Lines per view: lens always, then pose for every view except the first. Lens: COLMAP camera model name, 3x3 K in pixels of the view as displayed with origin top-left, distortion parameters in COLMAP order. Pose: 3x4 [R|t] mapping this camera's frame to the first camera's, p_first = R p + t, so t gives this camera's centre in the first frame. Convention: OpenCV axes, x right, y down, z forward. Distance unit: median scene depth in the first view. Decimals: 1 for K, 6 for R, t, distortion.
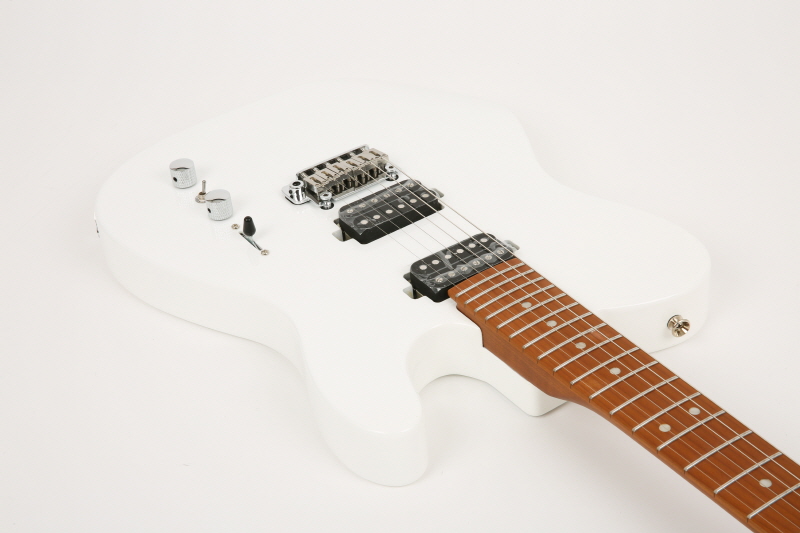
lens RADIAL K [[1443.7, 0, 400.0], [0, 1443.7, 266.5], [0, 0, 1]] dist [0.113540, 0.021681]
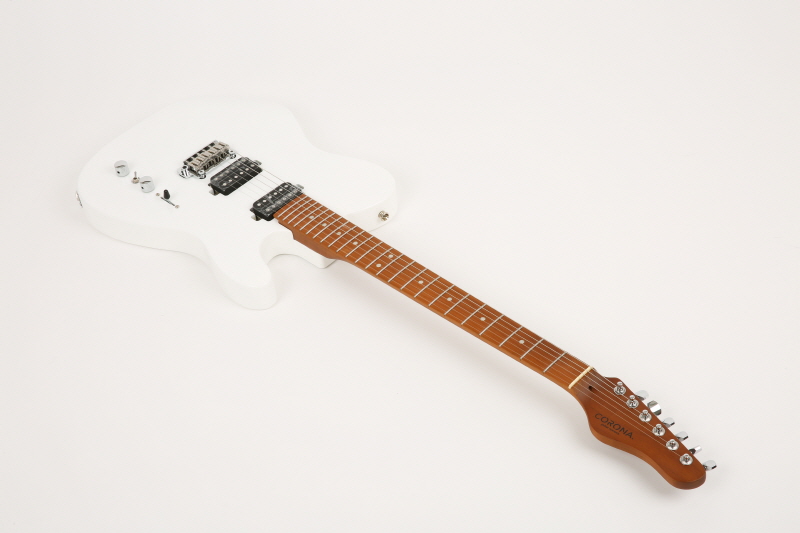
lens RADIAL K [[1443.7, 0, 400.0], [0, 1443.7, 266.5], [0, 0, 1]] dist [0.113540, 0.021681]
pose [[0.978928, -0.146281, 0.142483, -0.094687], [0.130309, 0.984703, 0.115669, -0.126140], [-0.157224, -0.094665, 0.983015, -1.074197]]
